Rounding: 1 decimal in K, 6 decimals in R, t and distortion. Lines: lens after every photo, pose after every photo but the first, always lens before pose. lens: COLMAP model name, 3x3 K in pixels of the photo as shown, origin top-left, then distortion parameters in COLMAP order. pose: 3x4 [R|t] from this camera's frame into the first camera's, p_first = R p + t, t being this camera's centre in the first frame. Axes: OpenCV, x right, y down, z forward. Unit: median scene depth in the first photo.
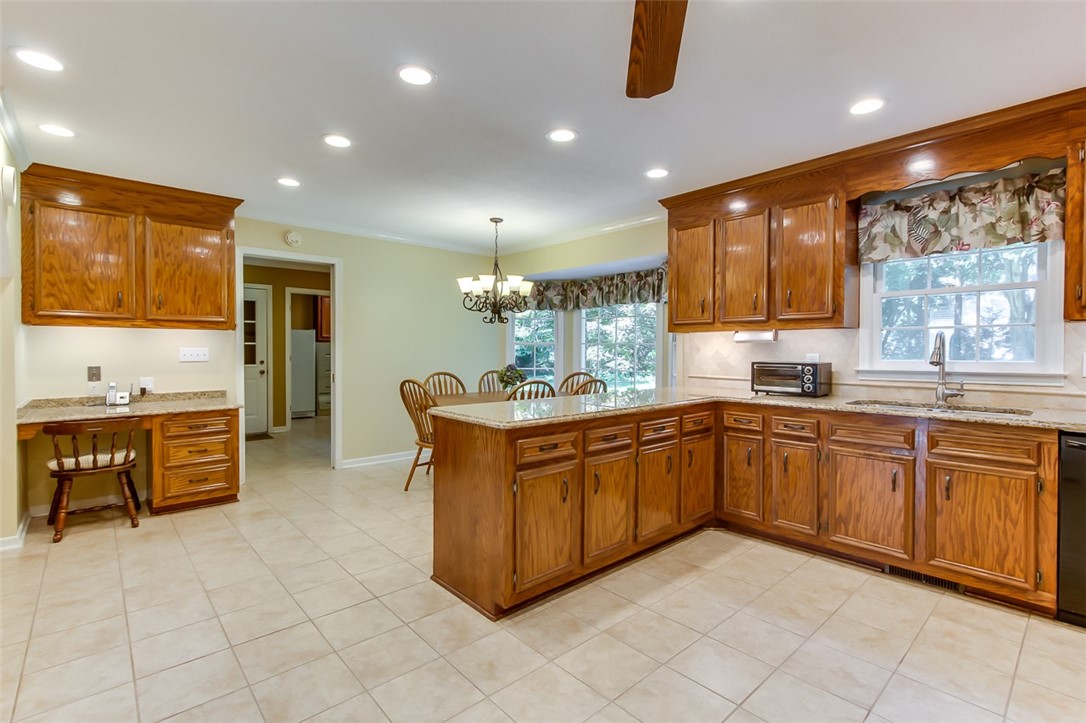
lens RADIAL K [[506.3, 0, 535.3], [0, 506.3, 357.0], [0, 0, 1]] dist [-0.006140, 0.004157]
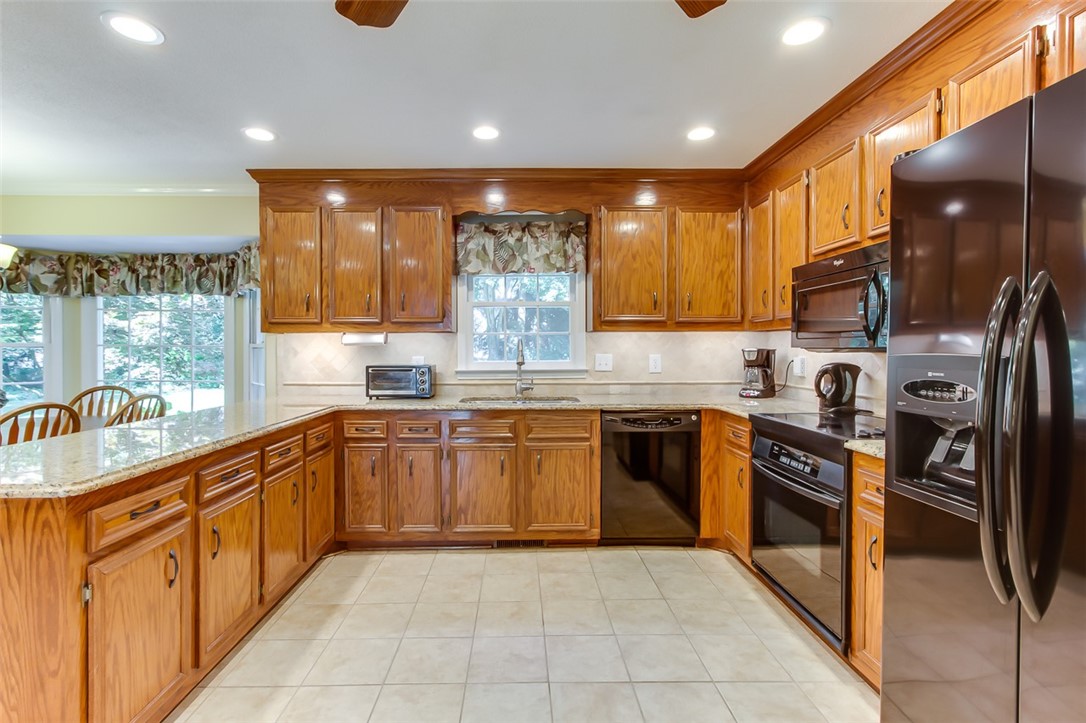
lens RADIAL K [[506.3, 0, 527.0], [0, 506.3, 357.1], [0, 0, 1]] dist [-0.006140, 0.004157]
pose [[0.651974, -0.011603, 0.758153, -0.106252], [0.015272, 0.999881, 0.002170, -0.004153], [-0.758088, 0.010164, 0.652073, 0.173860]]
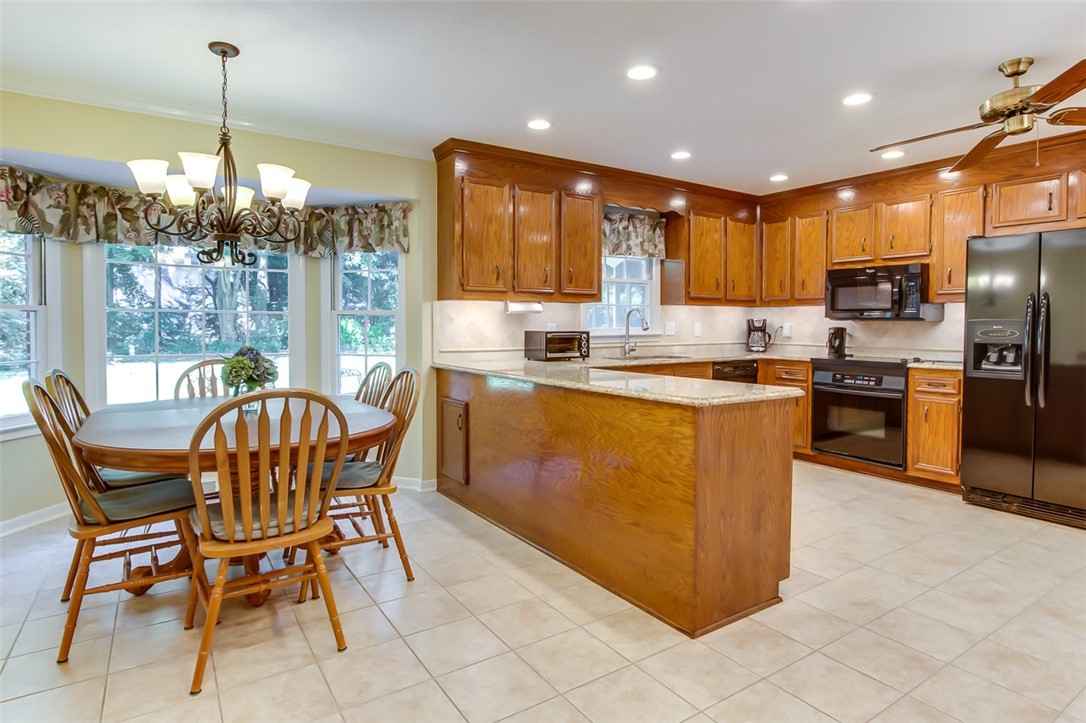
lens RADIAL K [[590.4, 0, 542.6], [0, 590.4, 340.2], [0, 0, 1]] dist [-0.015703, -0.000976]
pose [[0.133855, -0.027719, 0.990613, -0.905037], [0.016796, 0.999529, 0.025698, -0.004430], [-0.990859, 0.013199, 0.134257, 0.951985]]
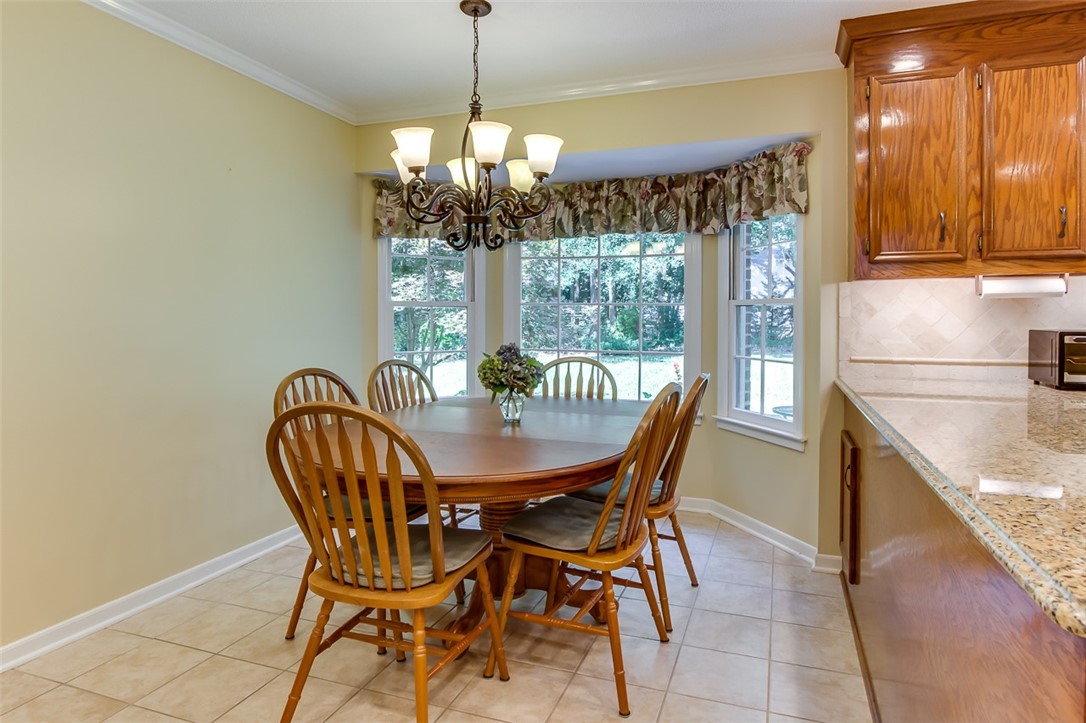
lens RADIAL K [[628.0, 0, 563.8], [0, 628.0, 325.5], [0, 0, 1]] dist [-0.008000, 0.000310]
pose [[0.868400, -0.009483, 0.495774, -0.418976], [0.012177, 0.999923, -0.002202, -0.001776], [-0.495715, 0.007950, 0.868449, 0.770332]]
